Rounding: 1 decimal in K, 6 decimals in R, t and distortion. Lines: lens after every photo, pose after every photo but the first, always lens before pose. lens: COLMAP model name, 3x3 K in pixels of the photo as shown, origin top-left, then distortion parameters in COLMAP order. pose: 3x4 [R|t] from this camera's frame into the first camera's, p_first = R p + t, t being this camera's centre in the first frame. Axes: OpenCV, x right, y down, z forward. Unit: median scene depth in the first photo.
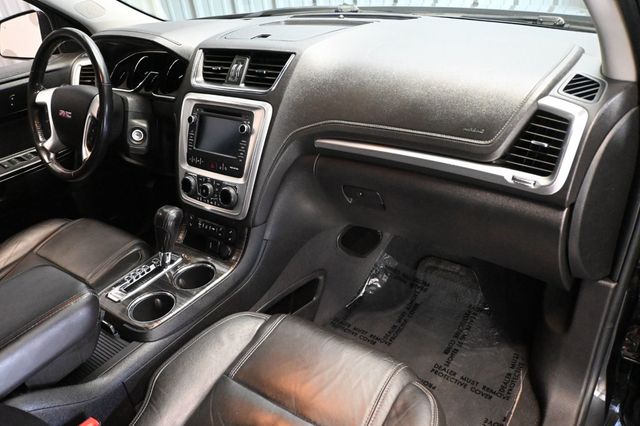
lens RADIAL K [[492.3, 0, 319.5], [0, 492.3, 213.1], [0, 0, 1]] dist [-0.009956, -0.002458]
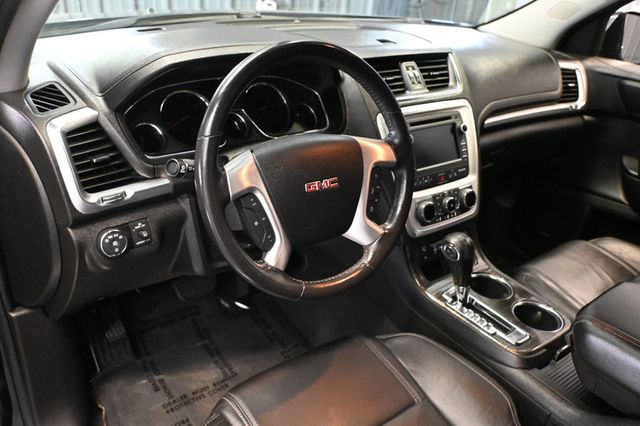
lens RADIAL K [[508.3, 0, 316.8], [0, 508.3, 211.2], [0, 0, 1]] dist [-0.009559, -0.011478]
pose [[0.287664, -0.337868, 0.896155, -1.163004], [0.371133, 0.901920, 0.220909, -0.339102], [-0.882899, 0.269045, 0.384844, 0.856789]]
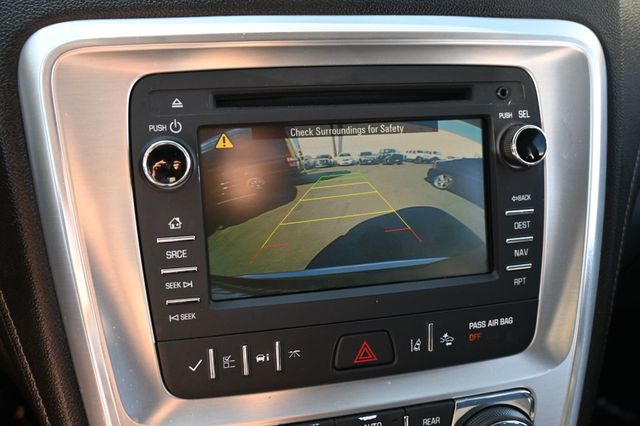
lens RADIAL K [[566.8, 0, 320.1], [0, 566.8, 215.1], [0, 0, 1]] dist [-0.003103, 0.006353]
pose [[0.644506, -0.268352, 0.715961, -0.386356], [0.271045, 0.955764, 0.114239, -0.184446], [-0.714945, 0.120430, 0.688731, 0.840050]]
